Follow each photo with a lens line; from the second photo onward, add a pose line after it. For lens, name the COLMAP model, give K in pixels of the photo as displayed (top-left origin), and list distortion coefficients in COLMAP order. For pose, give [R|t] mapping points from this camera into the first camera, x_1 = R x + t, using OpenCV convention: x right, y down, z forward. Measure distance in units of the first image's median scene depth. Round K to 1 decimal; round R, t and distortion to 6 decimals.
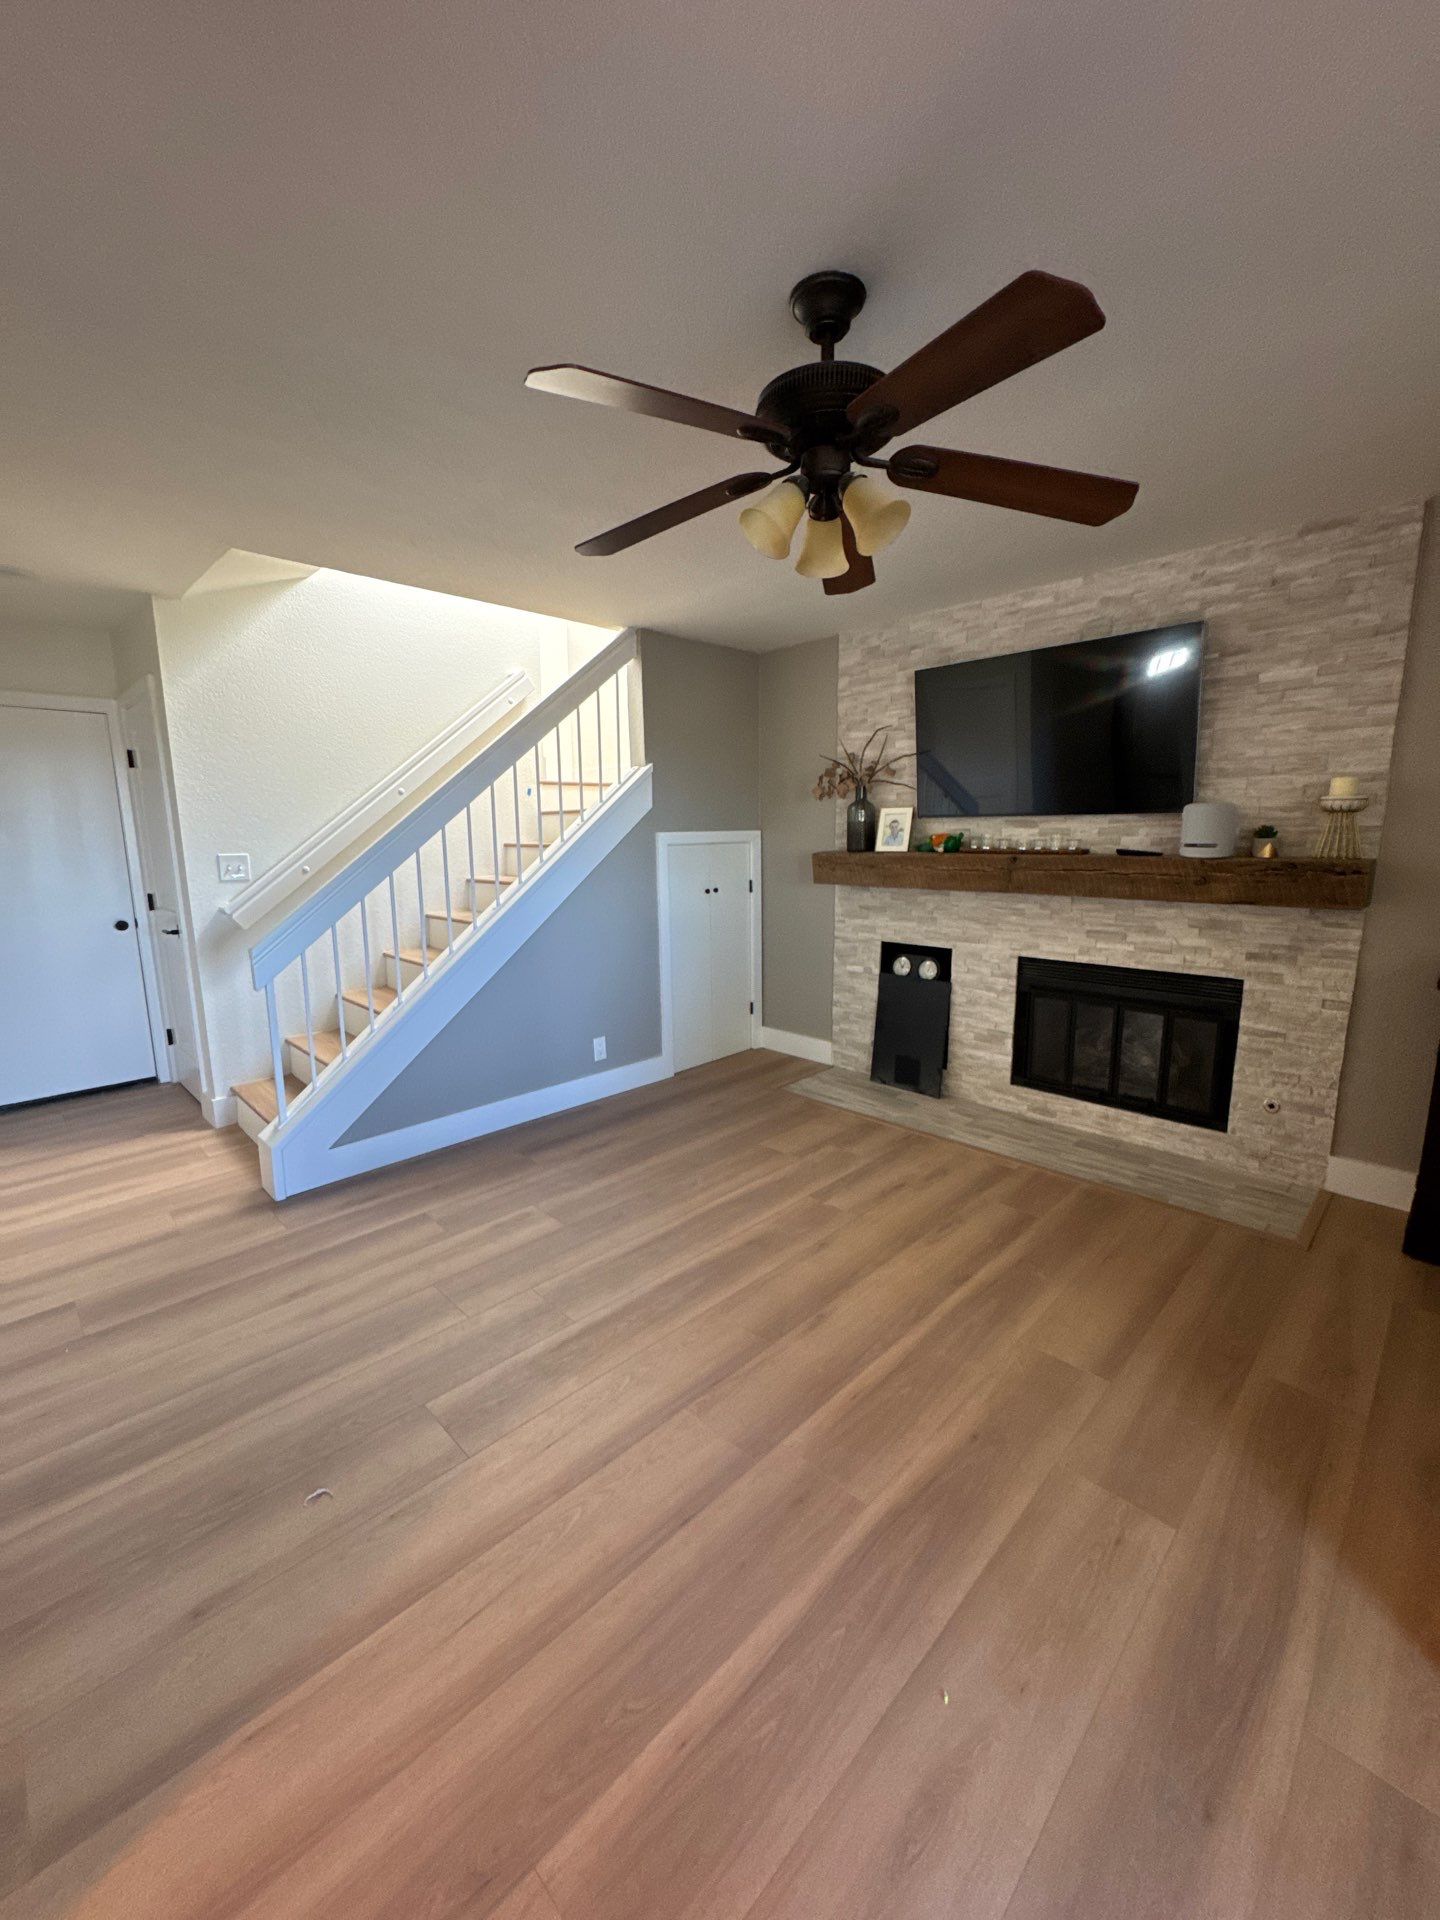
lens RADIAL K [[768.3, 0, 722.3], [0, 768.3, 960.5], [0, 0, 1]] dist [-0.000505, -0.000151]
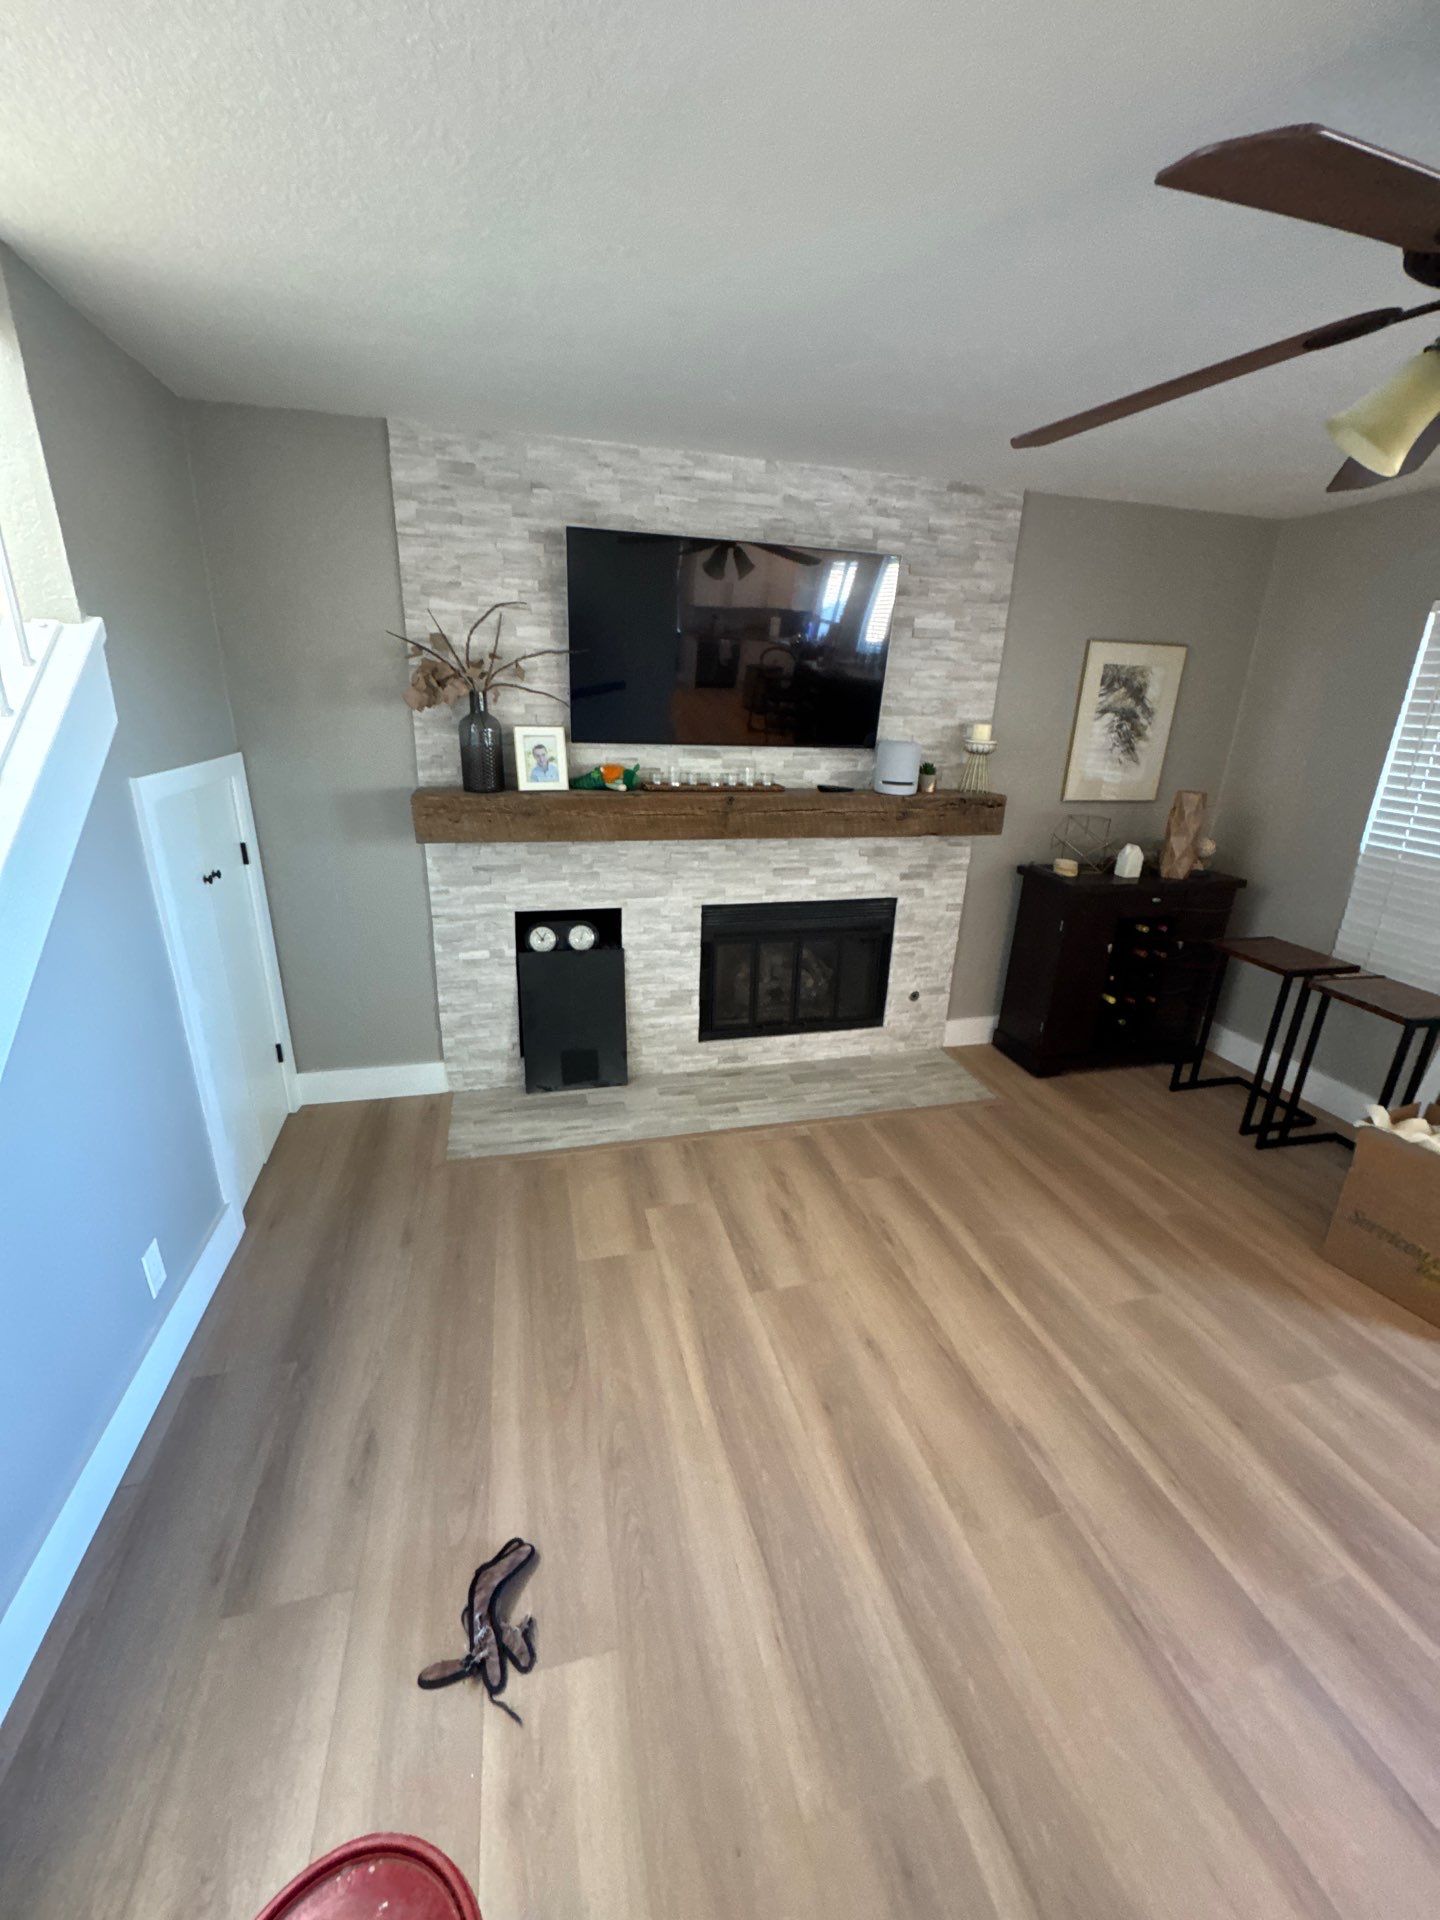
lens RADIAL K [[768.3, 0, 727.8], [0, 768.3, 957.4], [0, 0, 1]] dist [-0.000505, -0.000151]
pose [[0.504913, -0.251895, 0.825598, -0.392721], [0.105282, 0.967302, 0.230742, -0.168135], [-0.856726, -0.029584, 0.514923, 0.581437]]
